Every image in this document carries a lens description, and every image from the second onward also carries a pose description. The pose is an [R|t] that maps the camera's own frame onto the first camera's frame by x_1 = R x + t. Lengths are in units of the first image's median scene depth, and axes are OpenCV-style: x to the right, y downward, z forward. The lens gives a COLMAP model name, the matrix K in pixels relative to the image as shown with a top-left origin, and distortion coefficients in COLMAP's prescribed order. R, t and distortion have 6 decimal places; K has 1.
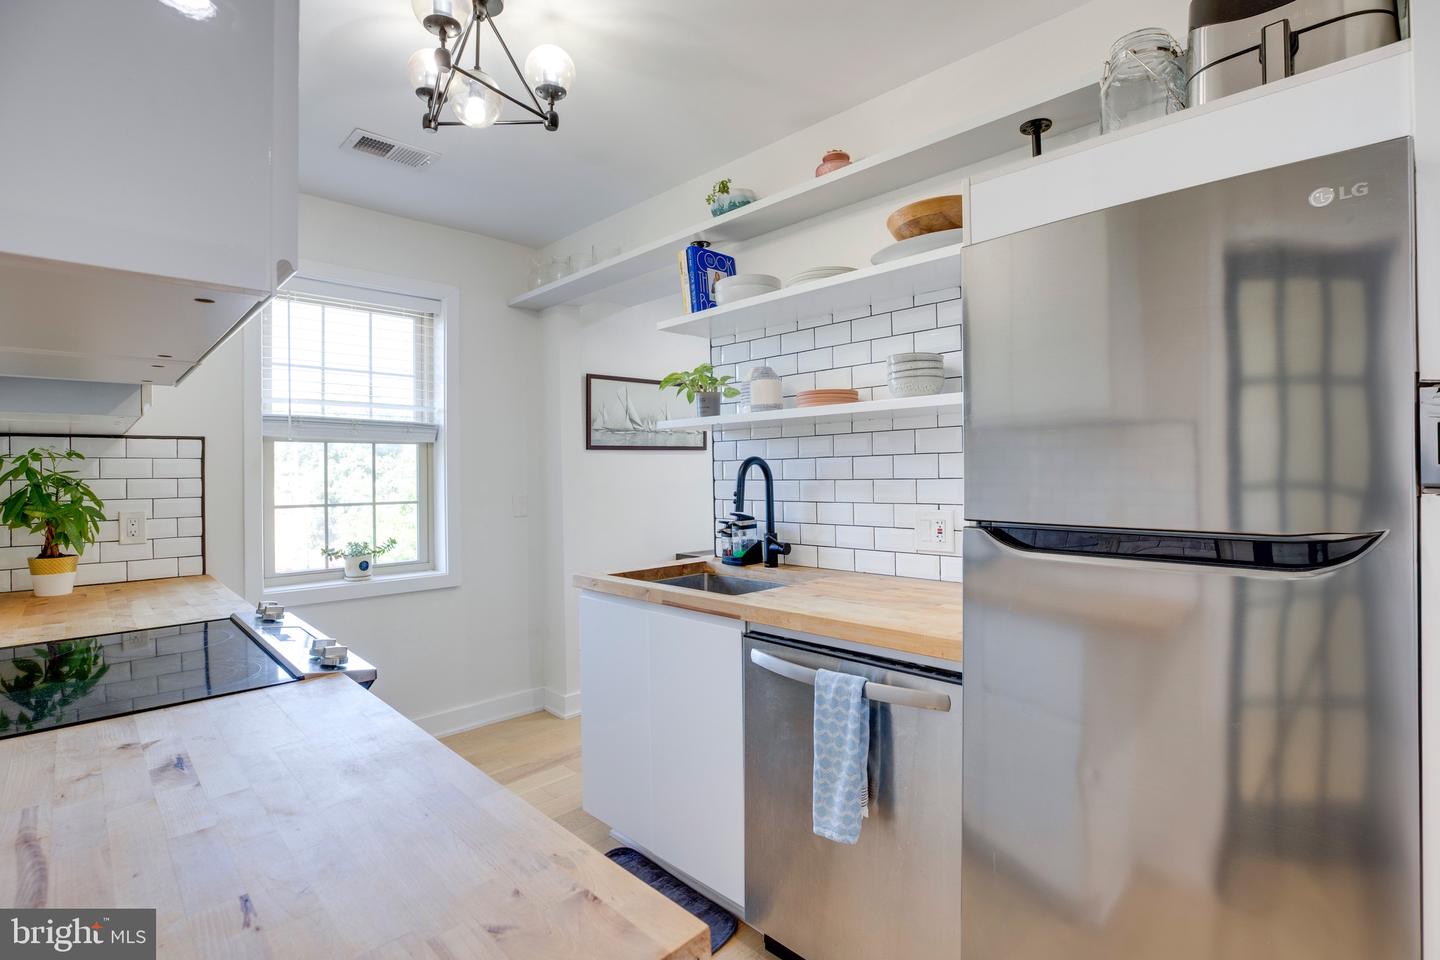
lens RADIAL K [[675.8, 0, 720.0], [0, 675.8, 480.0], [0, 0, 1]] dist [-0.028173, 0.000159]
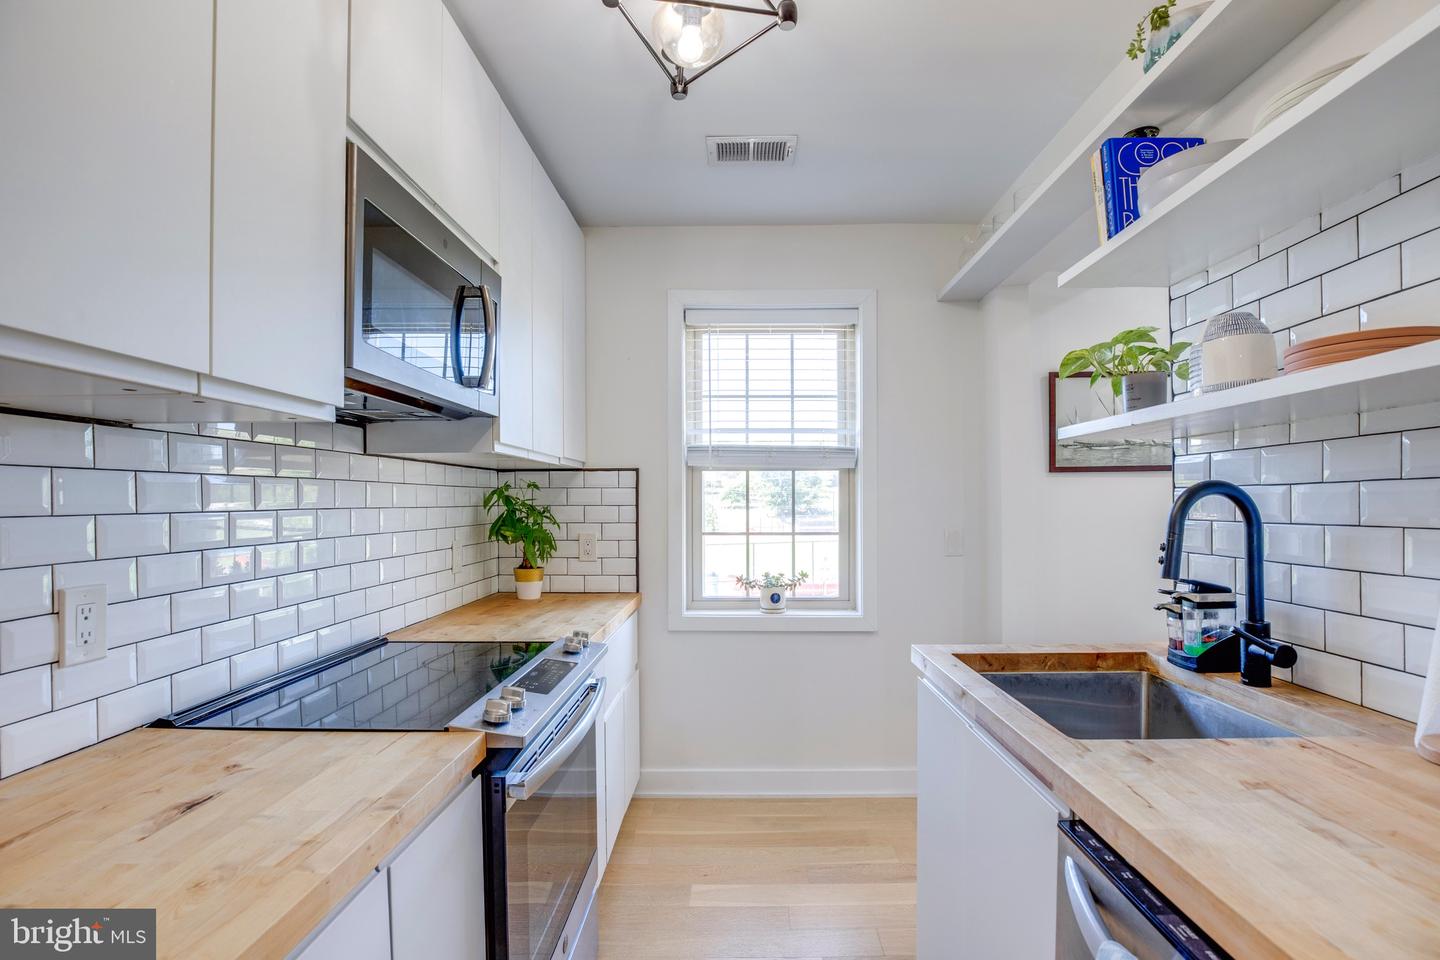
lens RADIAL K [[699.3, 0, 718.5], [0, 699.3, 505.8], [0, 0, 1]] dist [-0.027375, -0.000095]
pose [[0.698458, 0.012698, -0.715539, 0.154727], [-0.013252, 0.999901, 0.004809, -0.009964], [0.715529, 0.006124, 0.698557, 0.290428]]
